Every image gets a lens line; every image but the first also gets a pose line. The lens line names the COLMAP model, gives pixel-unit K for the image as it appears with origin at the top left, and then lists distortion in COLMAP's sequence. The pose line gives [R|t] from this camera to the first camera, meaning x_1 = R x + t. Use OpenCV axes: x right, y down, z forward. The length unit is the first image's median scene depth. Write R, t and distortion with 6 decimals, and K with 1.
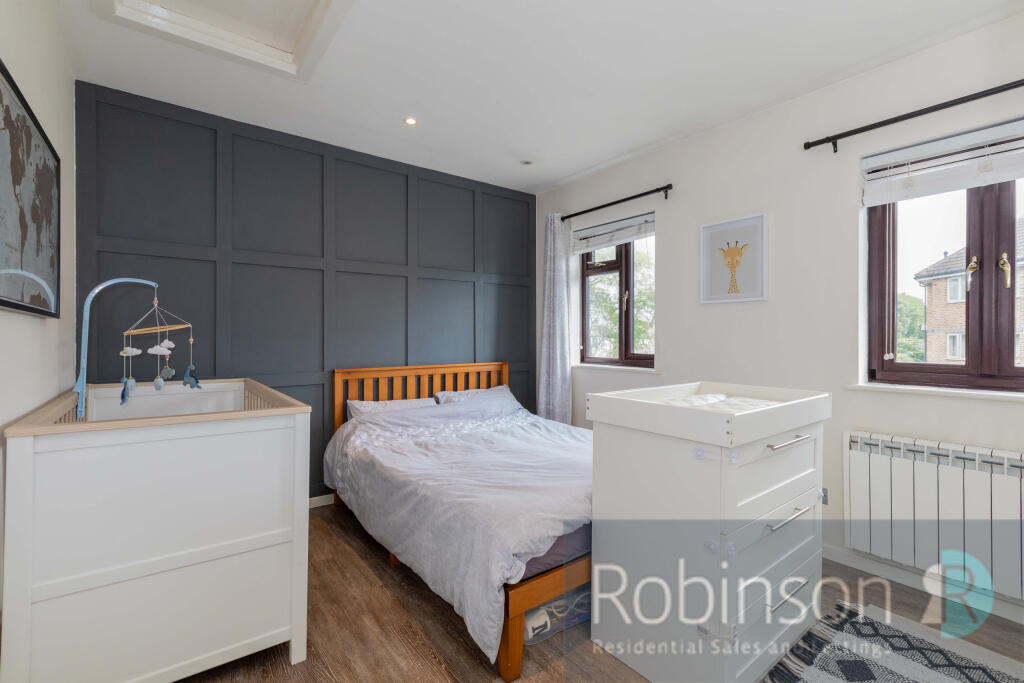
lens RADIAL K [[459.3, 0, 505.8], [0, 459.3, 336.3], [0, 0, 1]] dist [0.000546, 0.000280]
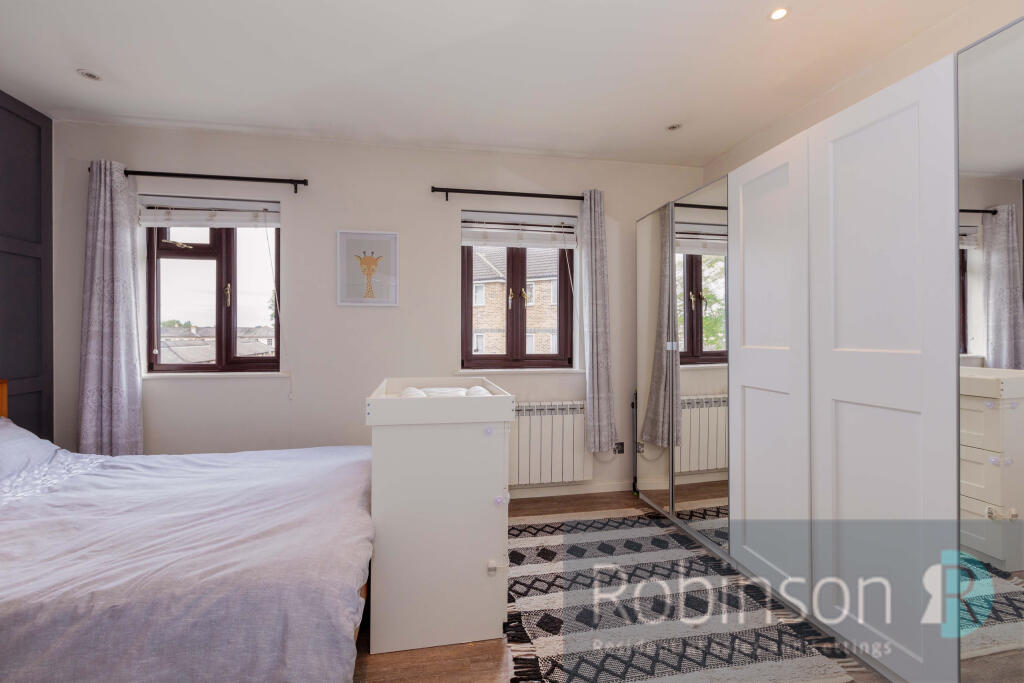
lens RADIAL K [[459.3, 0, 505.8], [0, 459.3, 336.3], [0, 0, 1]] dist [0.000546, 0.000280]
pose [[0.443969, -0.001751, 0.896040, -0.339410], [-0.000181, 0.999998, 0.002044, -0.003431], [-0.896042, -0.001069, 0.443968, 0.199421]]
